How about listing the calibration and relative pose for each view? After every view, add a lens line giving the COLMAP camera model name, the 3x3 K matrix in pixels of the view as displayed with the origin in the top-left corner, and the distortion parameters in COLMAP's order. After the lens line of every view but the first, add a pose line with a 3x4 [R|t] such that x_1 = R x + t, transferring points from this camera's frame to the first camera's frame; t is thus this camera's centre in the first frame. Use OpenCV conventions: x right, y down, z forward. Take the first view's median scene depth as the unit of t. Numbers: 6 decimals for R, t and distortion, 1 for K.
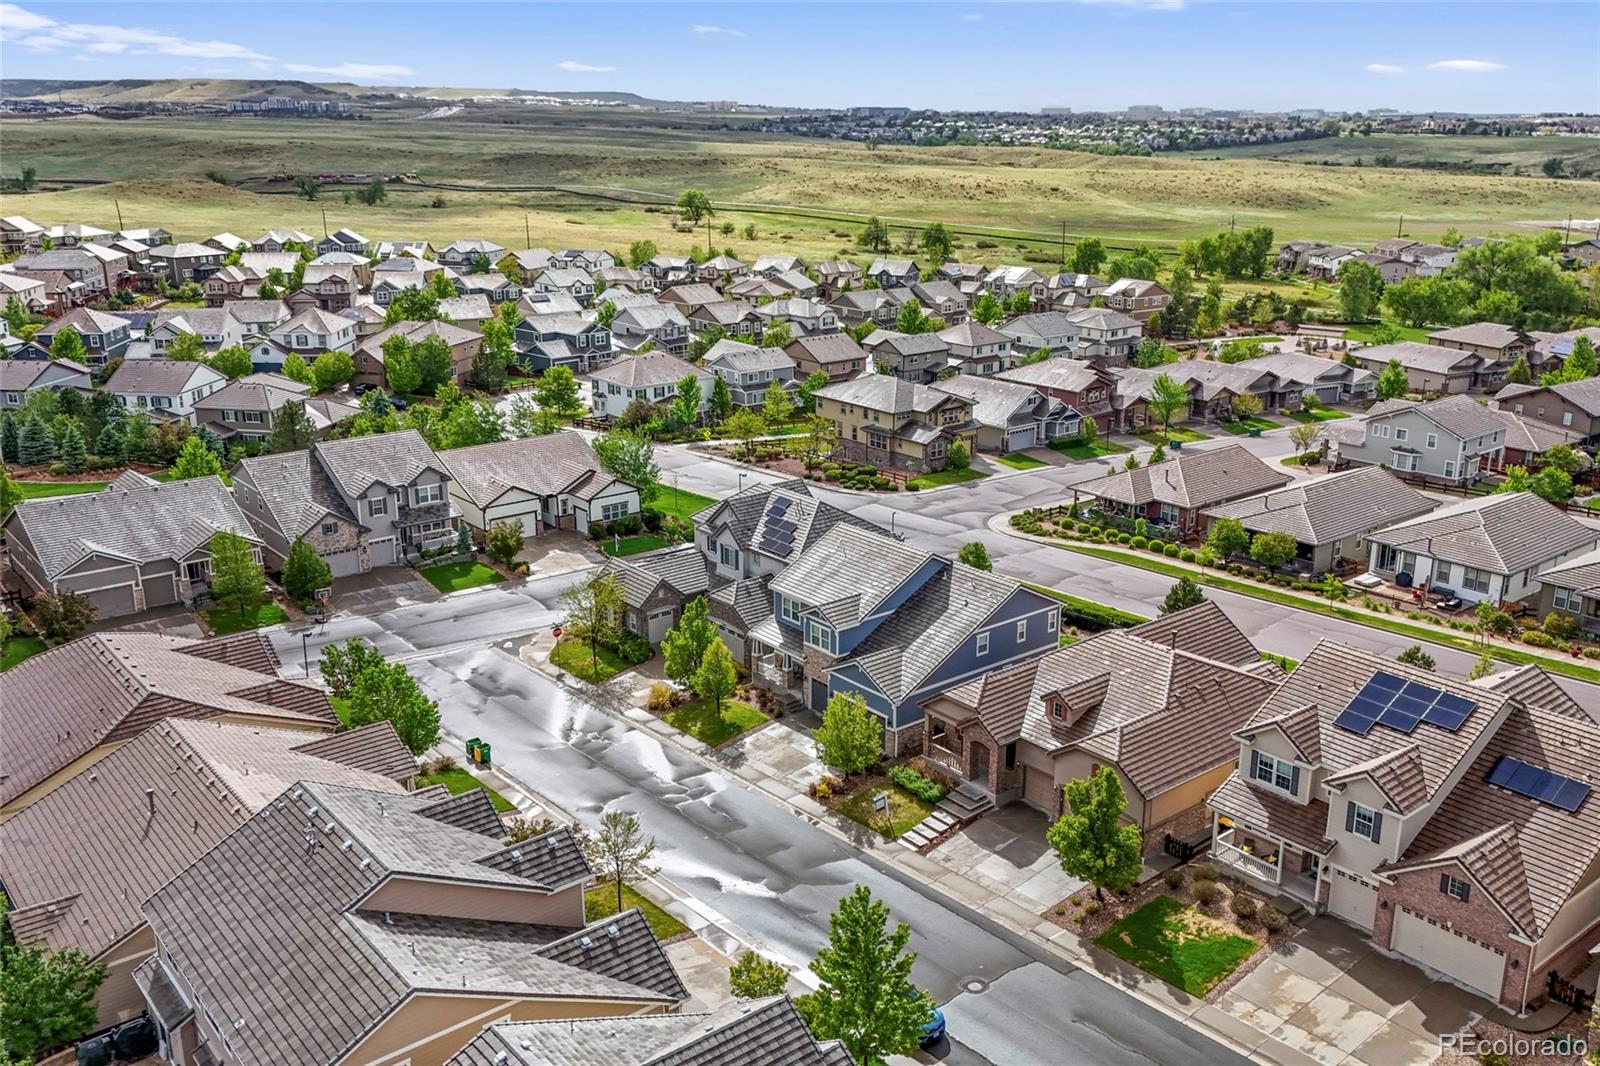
lens RADIAL K [[1383.6, 0, 800.0], [0, 1383.6, 533.0], [0, 0, 1]] dist [0.075214, -0.008646]
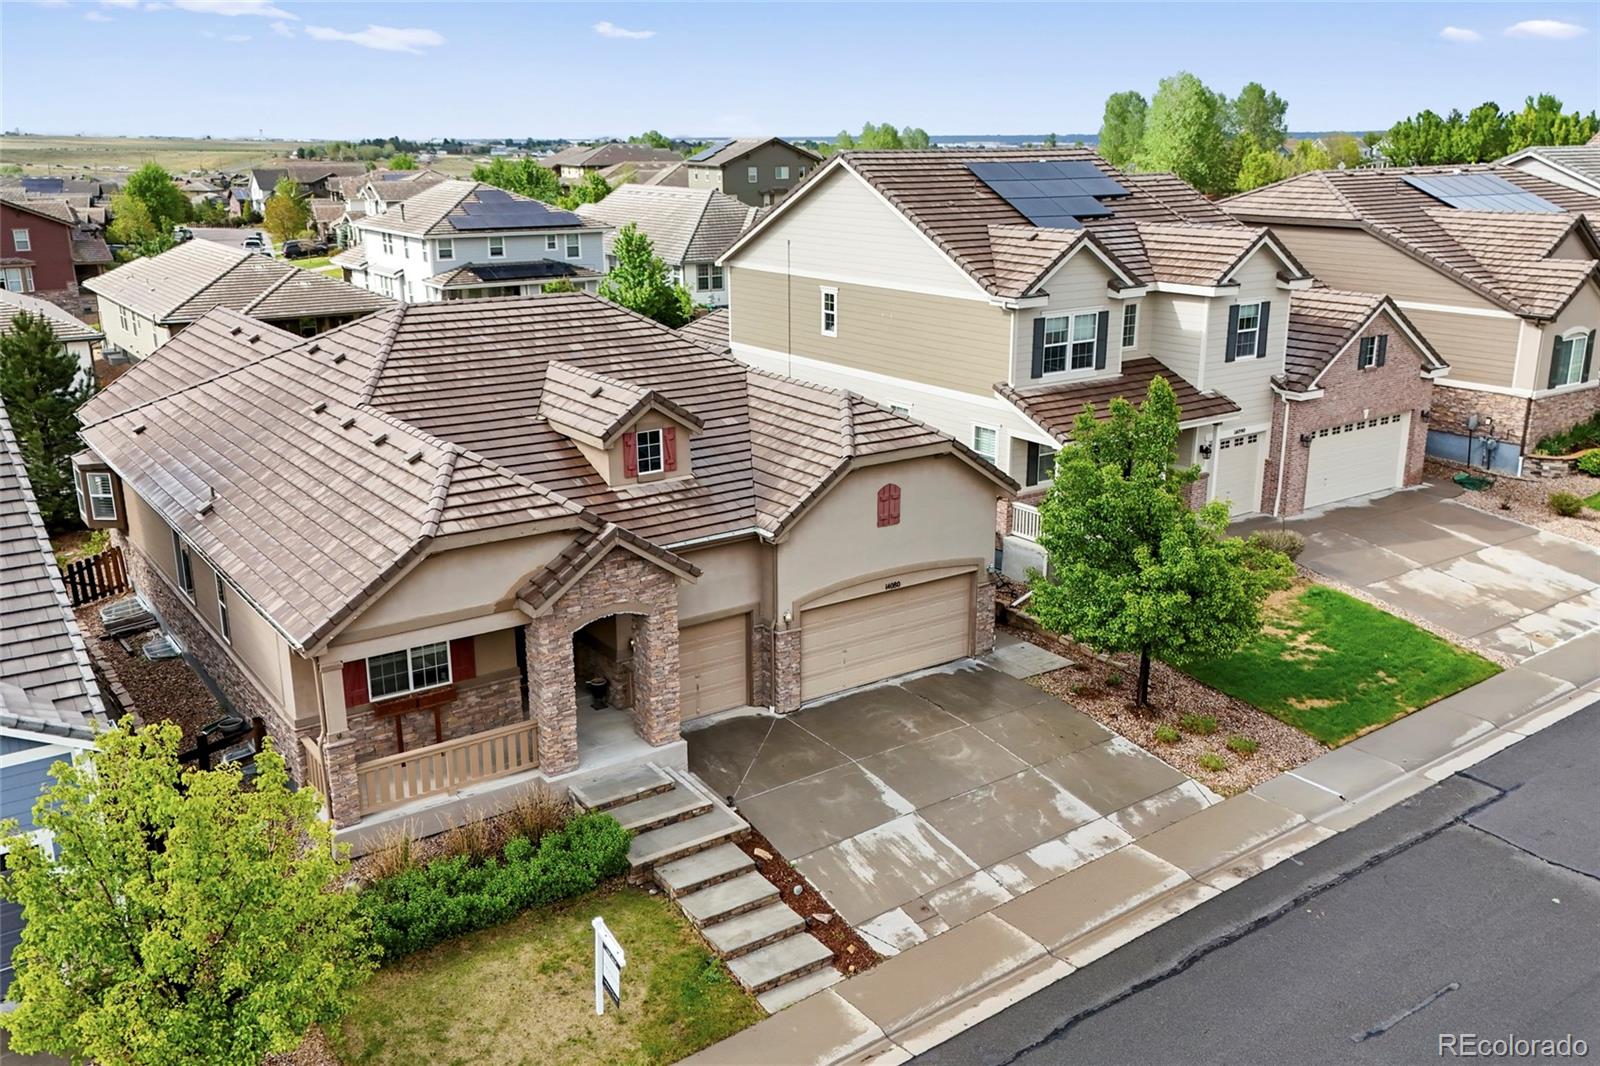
lens RADIAL K [[1383.6, 0, 800.0], [0, 1383.6, 533.0], [0, 0, 1]] dist [0.075214, -0.008646]
pose [[0.061536, -0.275040, 0.959462, -0.187005], [0.284775, 0.926164, 0.247230, 0.081868], [-0.956617, 0.258017, 0.135317, 1.071845]]
